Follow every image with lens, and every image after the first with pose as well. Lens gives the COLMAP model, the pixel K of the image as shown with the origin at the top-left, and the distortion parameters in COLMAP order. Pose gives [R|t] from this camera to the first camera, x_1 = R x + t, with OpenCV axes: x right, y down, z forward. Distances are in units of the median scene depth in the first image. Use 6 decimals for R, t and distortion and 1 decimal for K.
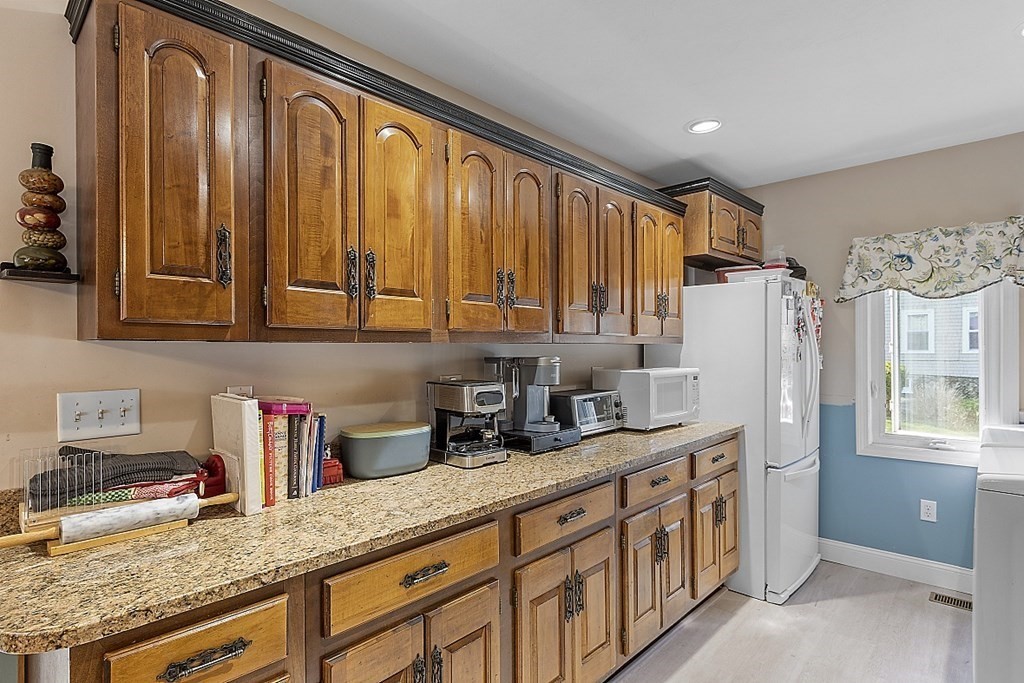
lens RADIAL K [[528.1, 0, 501.4], [0, 528.1, 348.6], [0, 0, 1]] dist [0.002740, -0.002844]
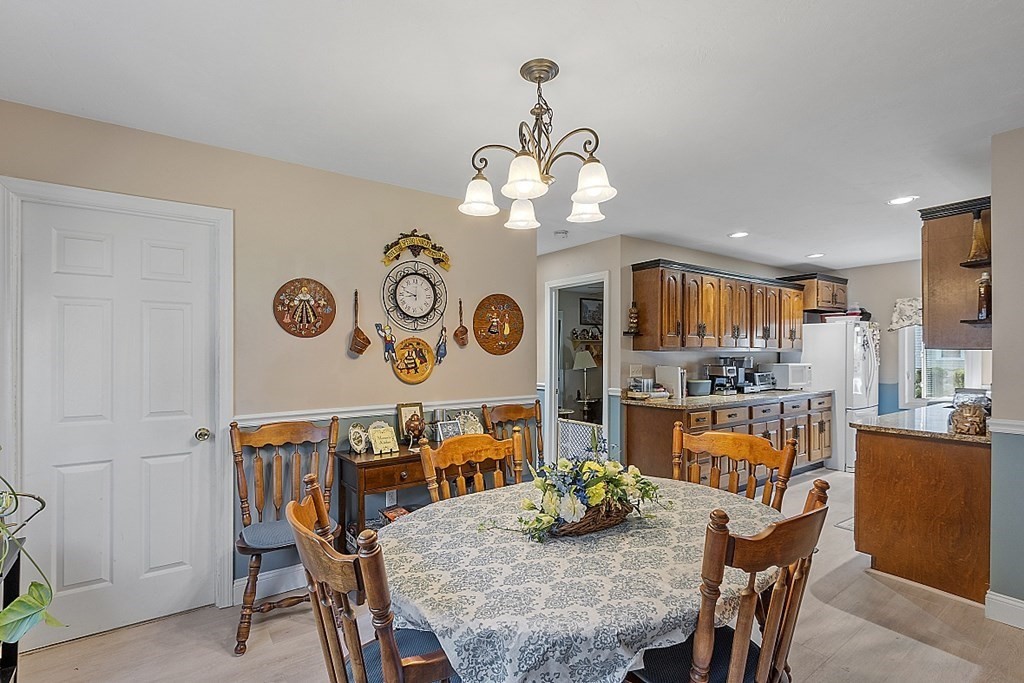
lens RADIAL K [[470.2, 0, 505.4], [0, 470.2, 353.6], [0, 0, 1]] dist [0.000018, -0.001336]
pose [[0.981204, 0.005534, -0.192893, -0.471572], [-0.005727, 0.999984, -0.000442, 0.005216], [0.192888, 0.001538, 0.981220, -1.099808]]
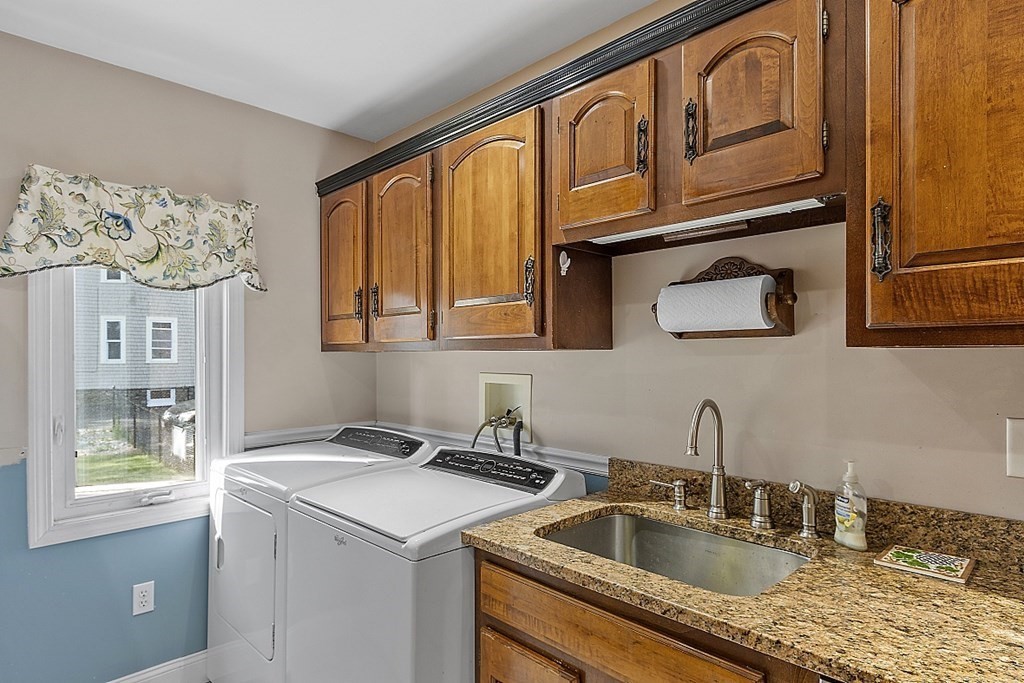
lens RADIAL K [[561.6, 0, 510.7], [0, 561.6, 357.6], [0, 0, 1]] dist [-0.002688, 0.001874]
pose [[0.033997, 0.001156, 0.999421, 0.099044], [0.001124, 0.999999, -0.001194, -0.003458], [-0.999421, 0.001164, 0.033996, 0.513909]]
